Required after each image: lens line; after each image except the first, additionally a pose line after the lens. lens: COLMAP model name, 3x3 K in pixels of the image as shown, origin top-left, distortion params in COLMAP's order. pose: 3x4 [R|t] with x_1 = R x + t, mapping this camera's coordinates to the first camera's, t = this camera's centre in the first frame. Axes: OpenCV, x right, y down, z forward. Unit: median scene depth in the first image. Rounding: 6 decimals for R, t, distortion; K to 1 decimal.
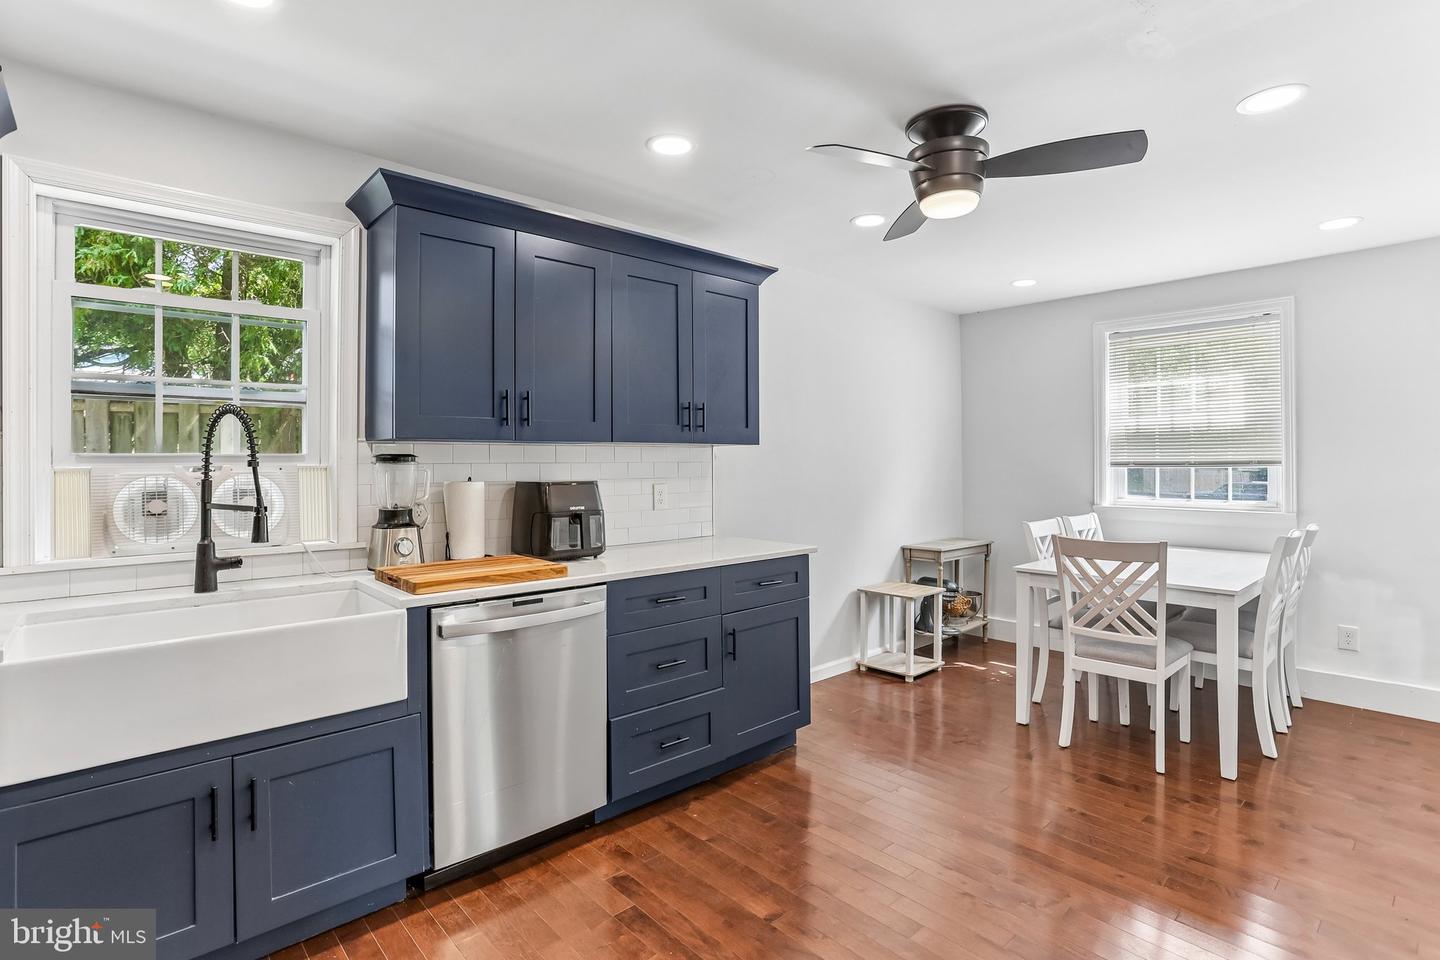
lens RADIAL K [[715.4, 0, 701.4], [0, 715.4, 459.8], [0, 0, 1]] dist [-0.050316, 0.026147]
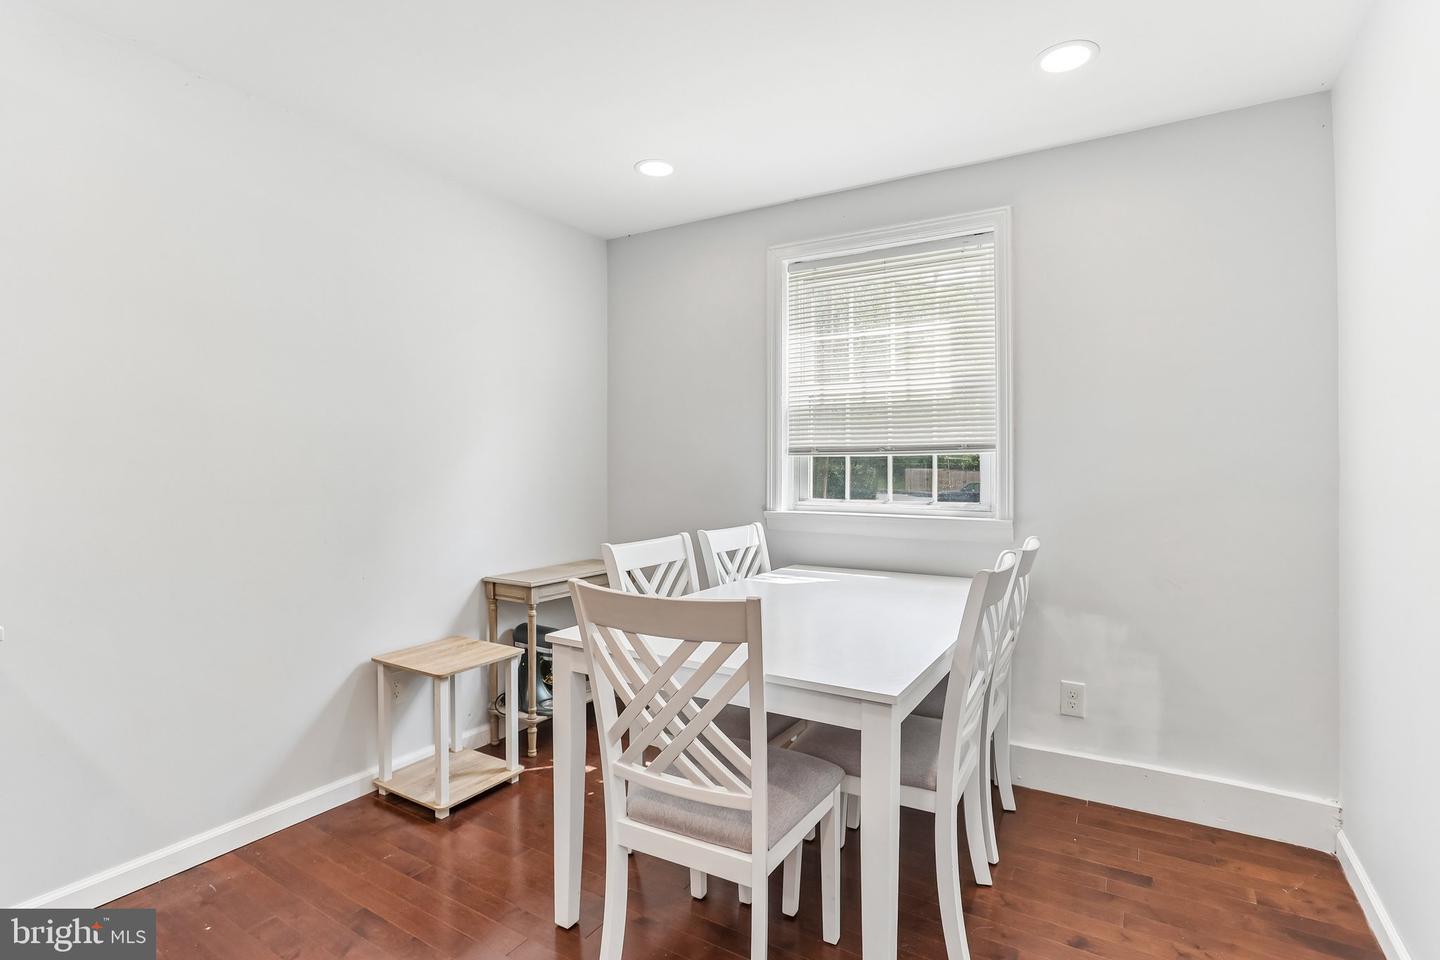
lens RADIAL K [[723.6, 0, 700.9], [0, 723.6, 469.7], [0, 0, 1]] dist [-0.054968, 0.028252]
pose [[0.961141, -0.001314, 0.276054, 0.348750], [-0.002309, 0.999915, 0.012797, 0.018177], [-0.276047, -0.012937, 0.961057, 0.393582]]
